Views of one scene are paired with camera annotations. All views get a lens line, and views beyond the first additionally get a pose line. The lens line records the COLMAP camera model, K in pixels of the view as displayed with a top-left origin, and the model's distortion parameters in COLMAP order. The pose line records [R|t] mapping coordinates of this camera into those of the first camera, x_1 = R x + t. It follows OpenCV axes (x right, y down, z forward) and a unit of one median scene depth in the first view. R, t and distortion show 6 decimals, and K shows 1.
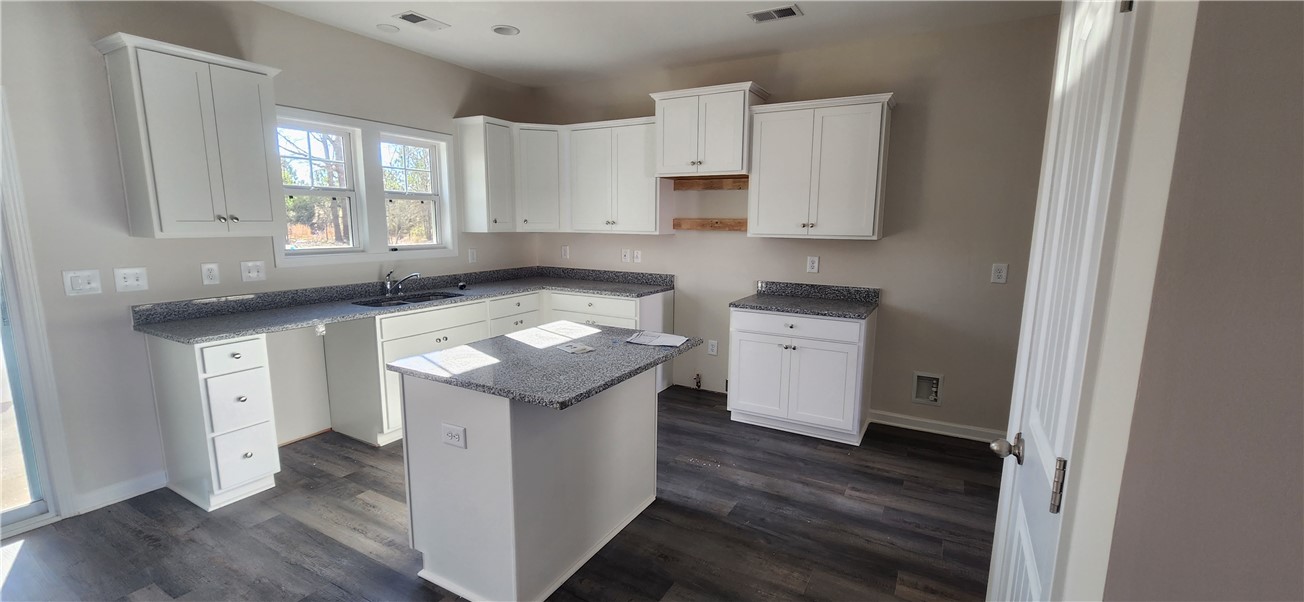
lens RADIAL K [[530.8, 0, 652.0], [0, 530.8, 301.0], [0, 0, 1]] dist [0.000050, -0.000010]
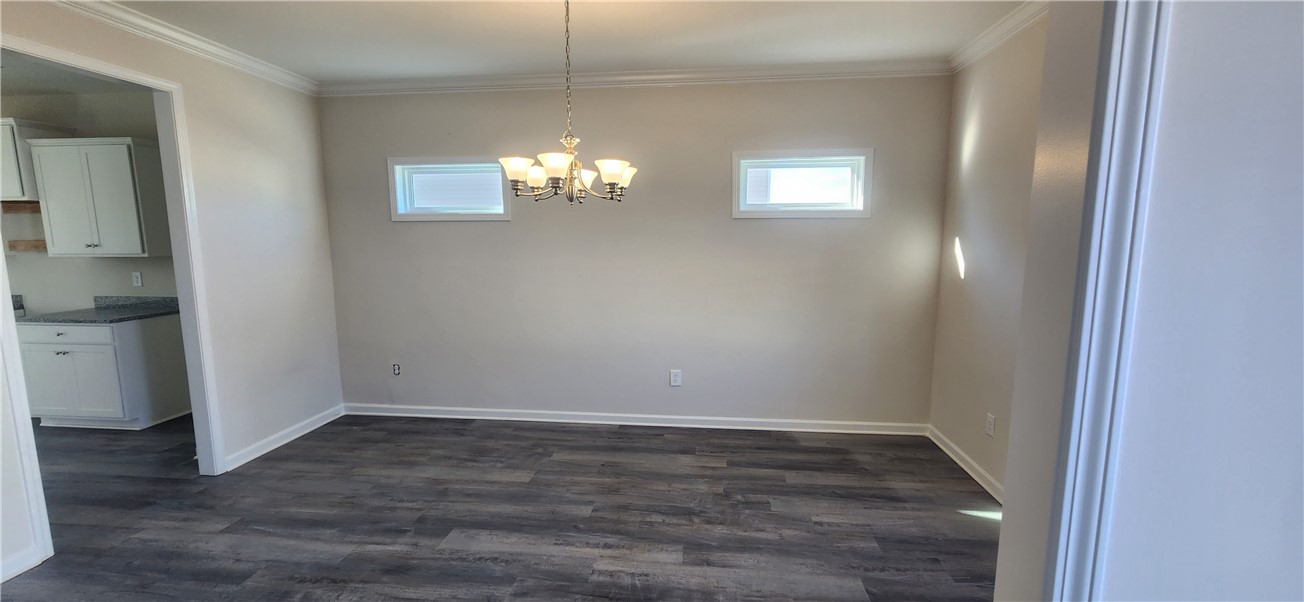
lens RADIAL K [[530.8, 0, 652.0], [0, 530.8, 301.0], [0, 0, 1]] dist [0.000050, -0.000010]
pose [[0.917979, -0.053862, 0.392955, 0.870101], [0.068888, 0.997330, -0.024225, 0.081738], [-0.390601, 0.049308, 0.919239, -0.481485]]
